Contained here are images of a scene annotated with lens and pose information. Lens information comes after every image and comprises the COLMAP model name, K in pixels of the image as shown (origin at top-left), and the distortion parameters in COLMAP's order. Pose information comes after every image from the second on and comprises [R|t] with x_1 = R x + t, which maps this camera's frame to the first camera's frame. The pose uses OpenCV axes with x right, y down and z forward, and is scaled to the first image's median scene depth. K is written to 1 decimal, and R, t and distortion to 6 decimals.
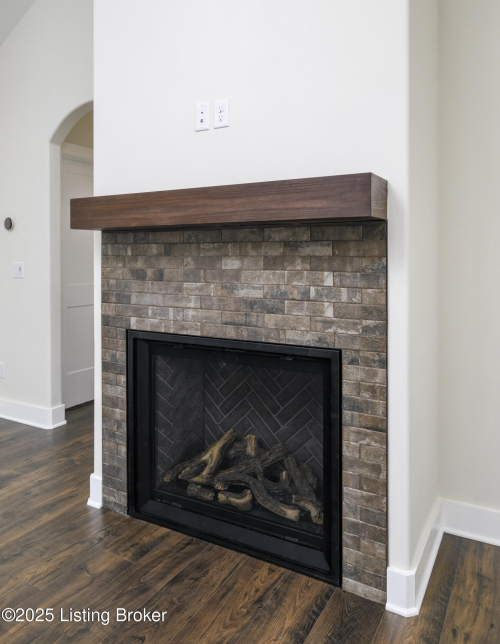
lens RADIAL K [[486.0, 0, 242.3], [0, 486.0, 263.7], [0, 0, 1]] dist [0.003774, -0.005416]
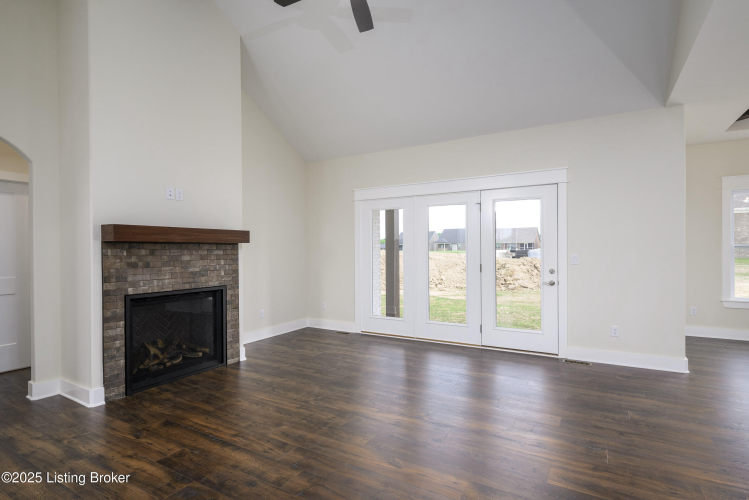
lens RADIAL K [[389.8, 0, 387.7], [0, 389.8, 250.9], [0, 0, 1]] dist [-0.006737, 0.000994]
pose [[-0.009807, -0.001860, 0.999950, -1.862263], [0.017216, 0.999850, 0.002028, -0.021065], [-0.999804, 0.017235, -0.009773, 0.012847]]
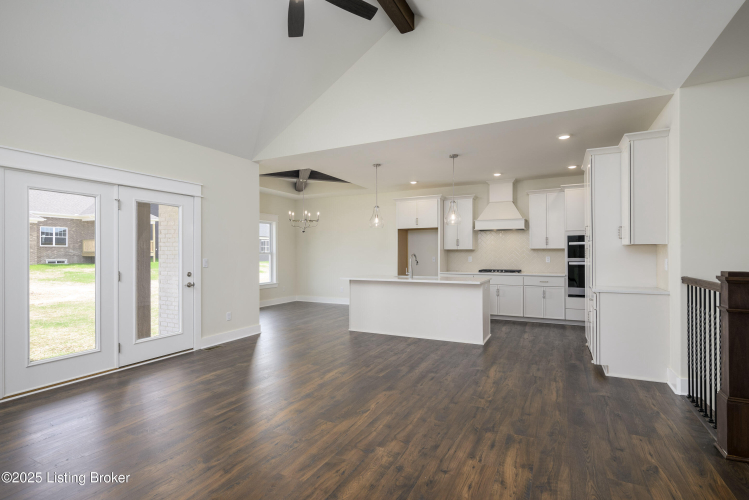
lens RADIAL K [[354.2, 0, 382.2], [0, 354.2, 252.8], [0, 0, 1]] dist [-0.002444, 0.000378]
pose [[-0.997497, 0.007396, -0.070321, -0.743578], [0.006675, 0.999923, 0.010478, -0.036042], [0.070393, 0.009982, -0.997469, 1.338814]]
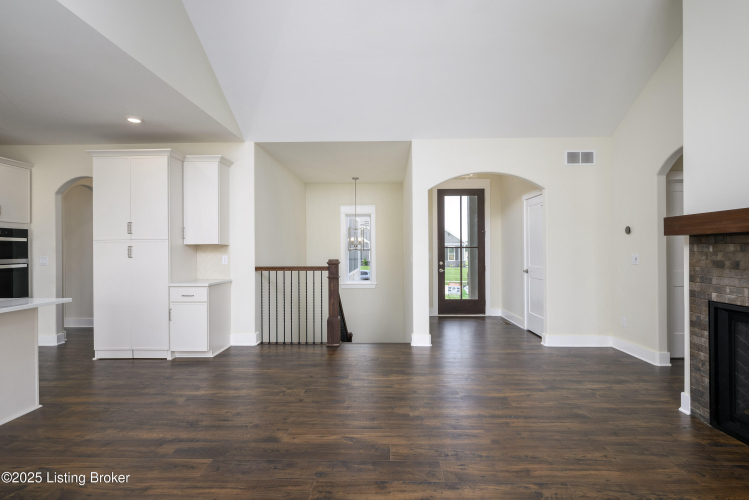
lens RADIAL K [[354.2, 0, 378.2], [0, 354.2, 247.3], [0, 0, 1]] dist [-0.002444, 0.000378]
pose [[0.471575, -0.008349, -0.881787, 0.265848], [-0.006753, 0.999892, -0.013078, -0.009684], [0.881800, 0.012122, 0.471467, -0.455503]]
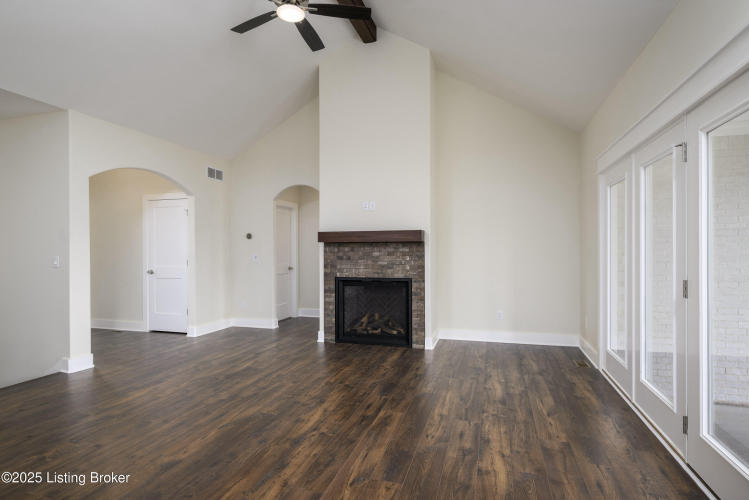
lens RADIAL K [[389.8, 0, 366.9], [0, 389.8, 252.2], [0, 0, 1]] dist [-0.006737, 0.000994]
pose [[0.978830, -0.003688, 0.204642, -0.565882], [0.005389, 0.999955, -0.007758, 0.007982], [-0.204605, 0.008697, 0.978806, -1.385612]]
